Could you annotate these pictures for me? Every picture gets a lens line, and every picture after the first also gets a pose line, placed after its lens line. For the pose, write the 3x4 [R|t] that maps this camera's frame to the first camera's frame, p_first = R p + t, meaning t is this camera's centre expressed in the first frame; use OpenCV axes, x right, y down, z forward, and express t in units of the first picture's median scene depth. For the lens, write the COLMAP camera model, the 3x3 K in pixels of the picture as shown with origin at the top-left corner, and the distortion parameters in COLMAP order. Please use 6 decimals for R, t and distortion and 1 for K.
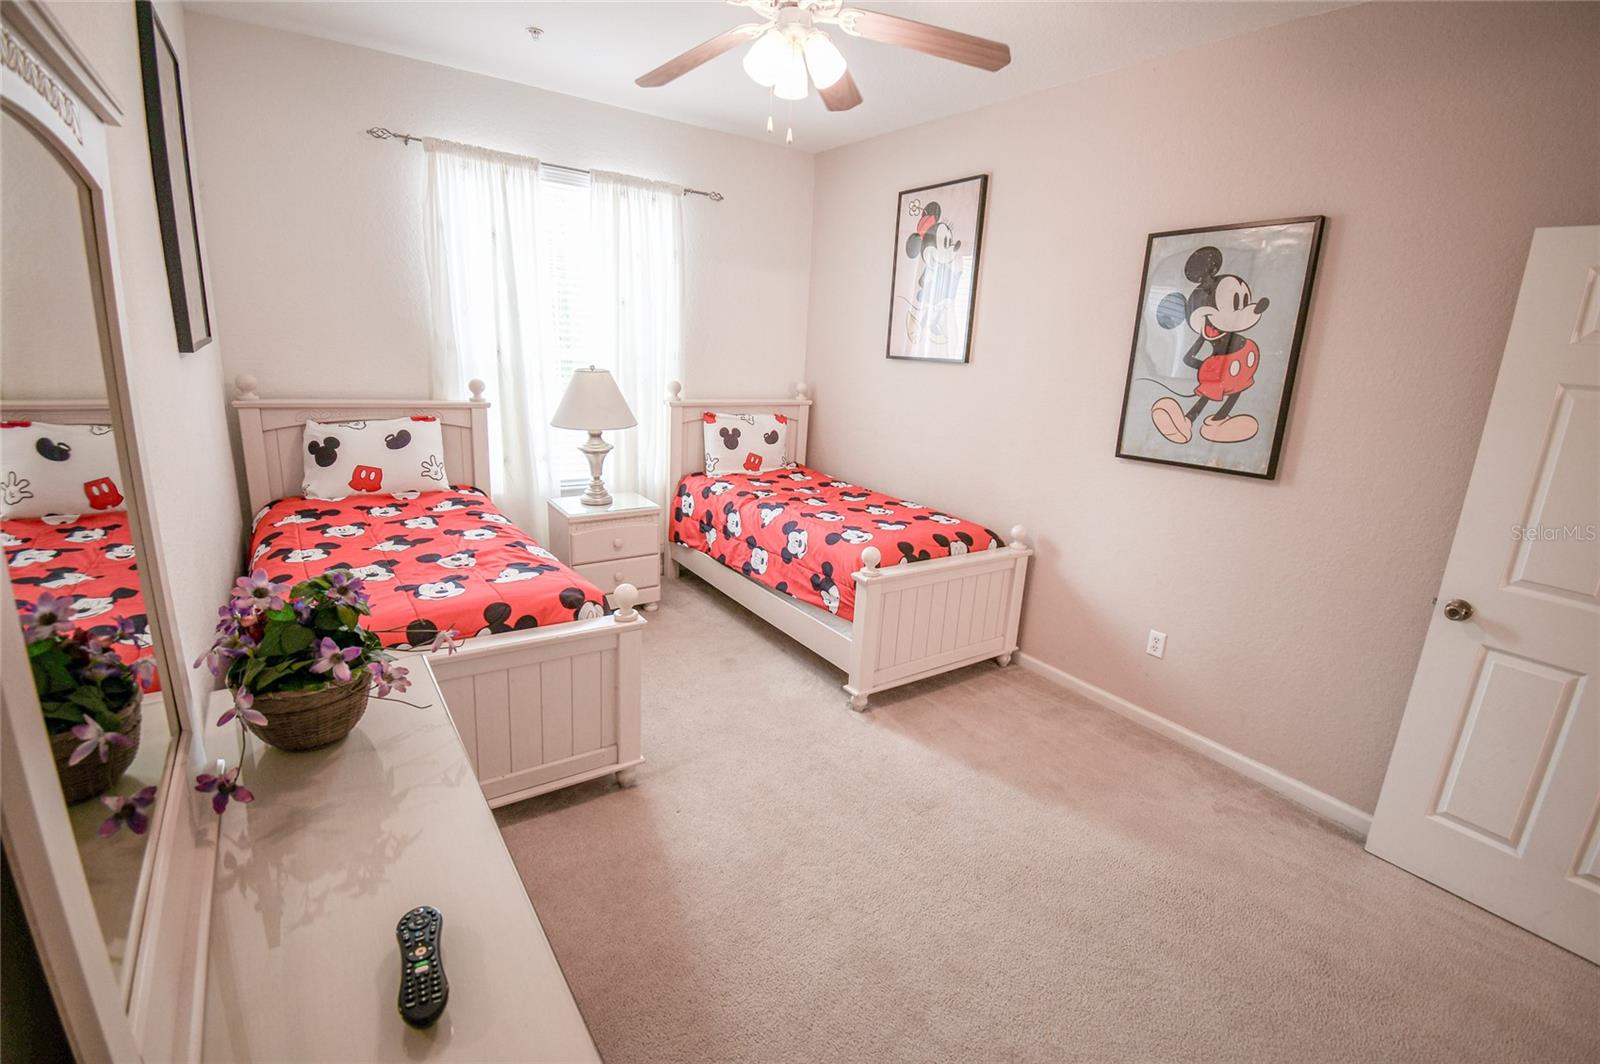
lens RADIAL K [[728.2, 0, 798.4], [0, 728.2, 532.7], [0, 0, 1]] dist [-0.005055, -0.002341]
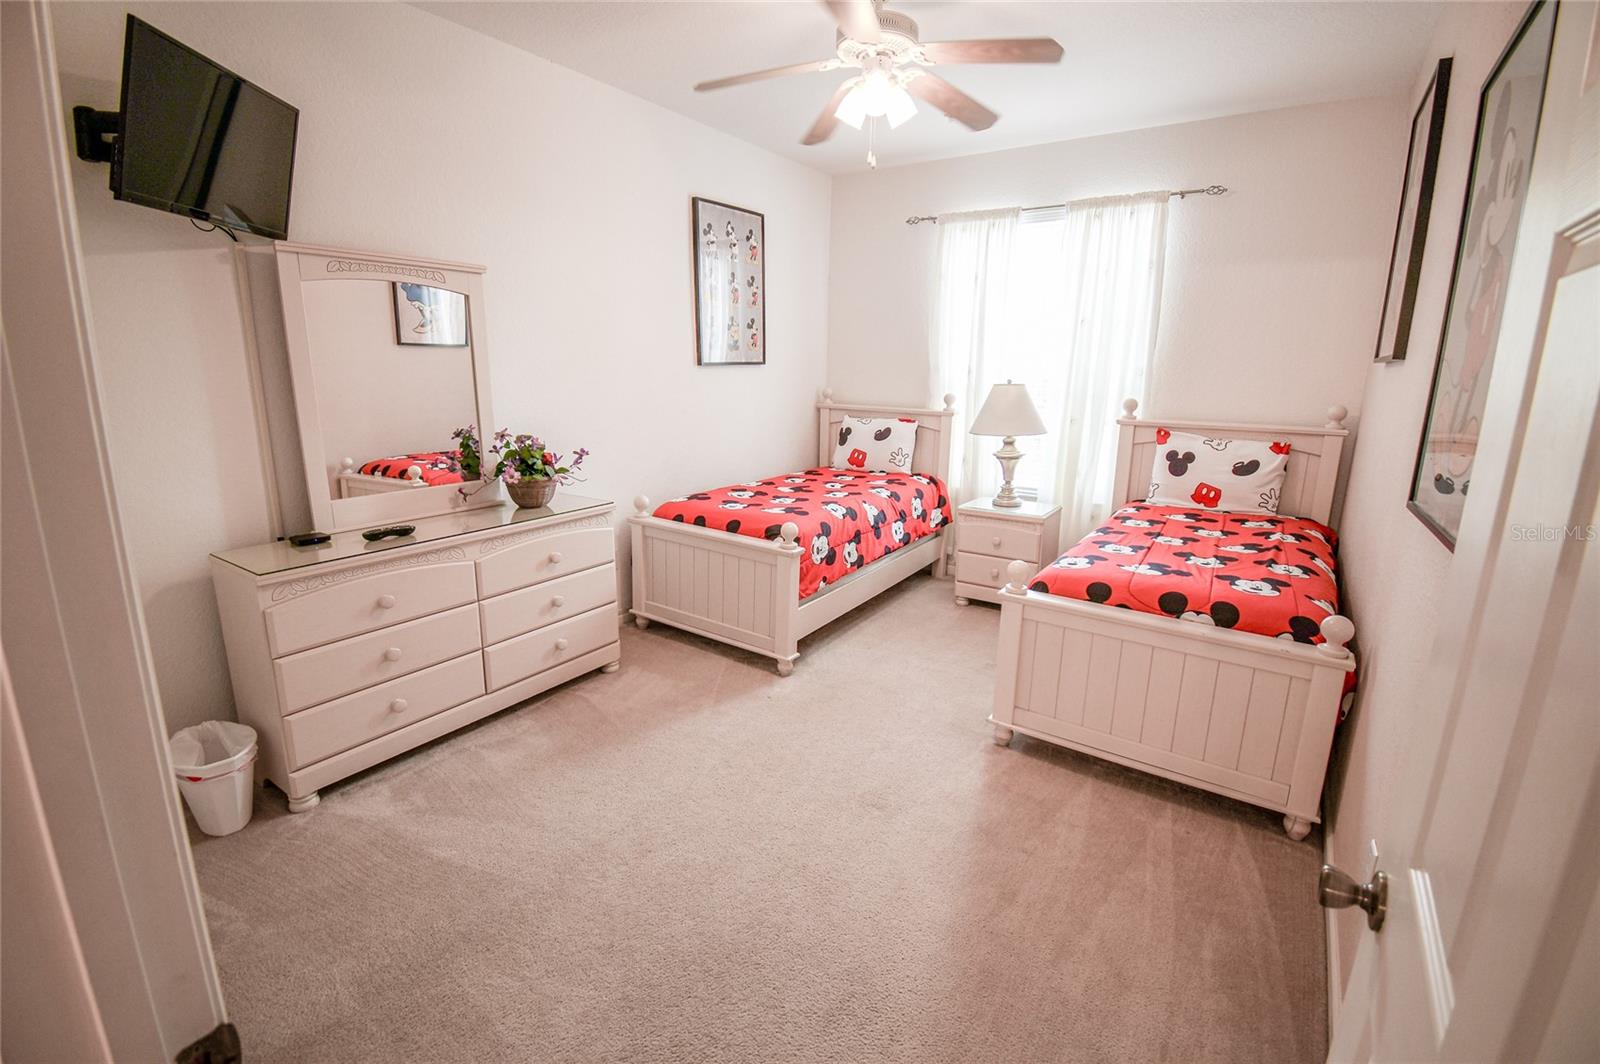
lens RADIAL K [[728.2, 0, 791.4], [0, 728.2, 529.0], [0, 0, 1]] dist [-0.005055, -0.002341]
pose [[0.332883, 0.167142, -0.928037, 0.664737], [-0.221017, 0.970580, 0.095526, -0.039070], [0.916701, 0.173313, 0.360031, 0.316433]]
